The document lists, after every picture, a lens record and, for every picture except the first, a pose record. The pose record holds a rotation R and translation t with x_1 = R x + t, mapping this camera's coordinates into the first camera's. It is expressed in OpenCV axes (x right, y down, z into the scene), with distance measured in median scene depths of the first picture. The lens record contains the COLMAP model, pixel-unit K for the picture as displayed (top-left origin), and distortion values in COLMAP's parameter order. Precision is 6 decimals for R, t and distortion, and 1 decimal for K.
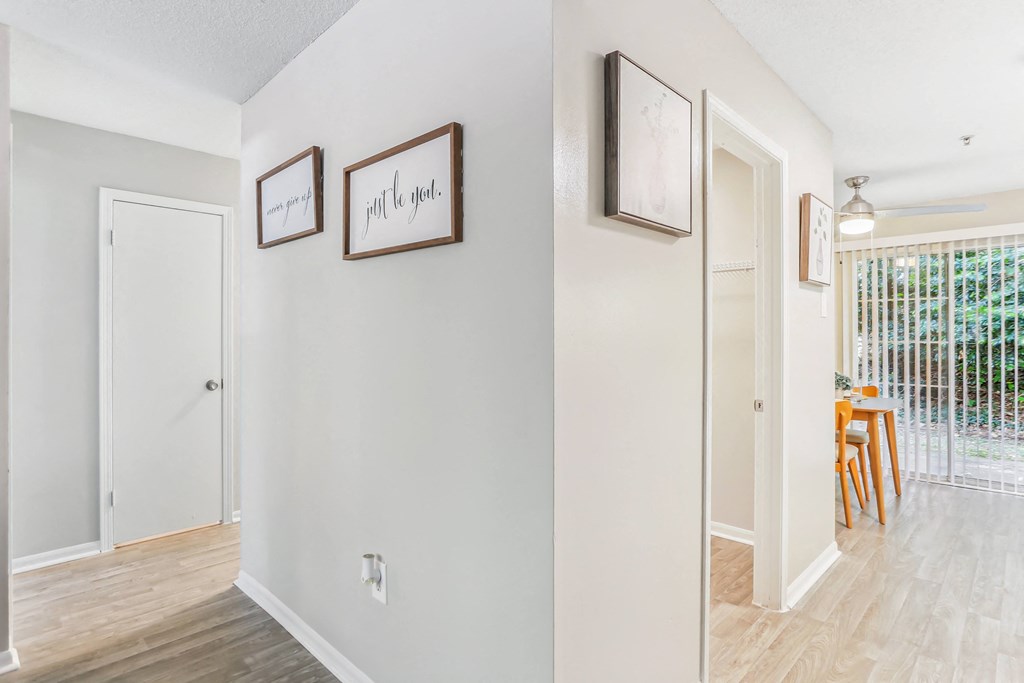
lens RADIAL K [[529.7, 0, 515.8], [0, 529.7, 329.9], [0, 0, 1]] dist [-0.014192, 0.000994]
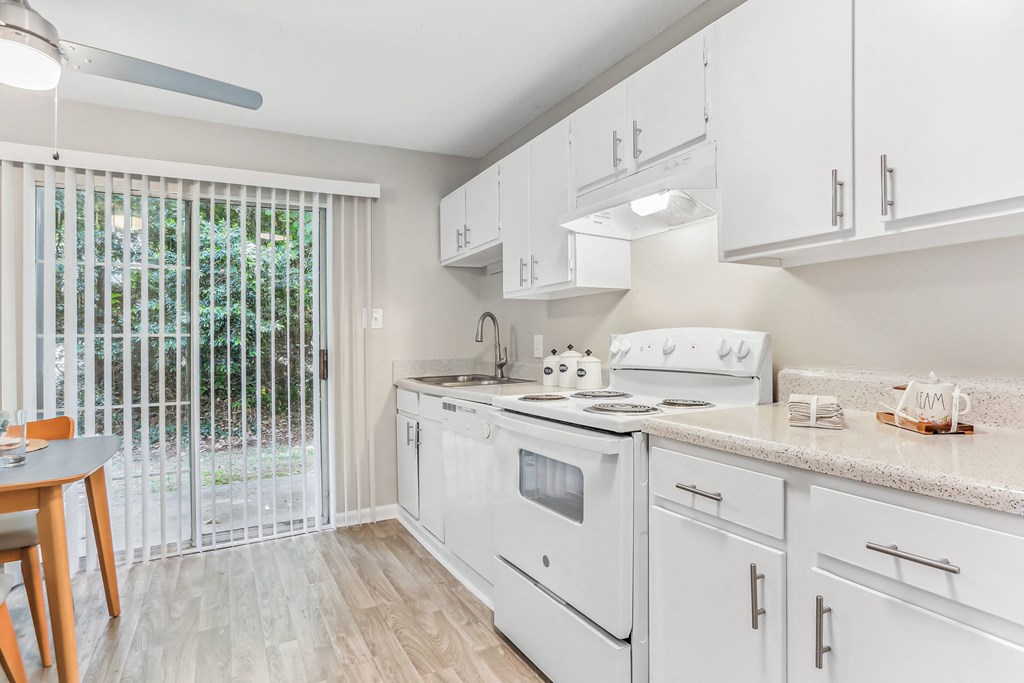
lens RADIAL K [[524.8, 0, 515.3], [0, 524.8, 339.6], [0, 0, 1]] dist [-0.000379, 0.001076]
pose [[0.282040, 0.003997, 0.959394, 0.296941], [0.005408, 0.999969, -0.005756, 0.034492], [-0.959387, 0.006812, 0.282009, 0.410927]]
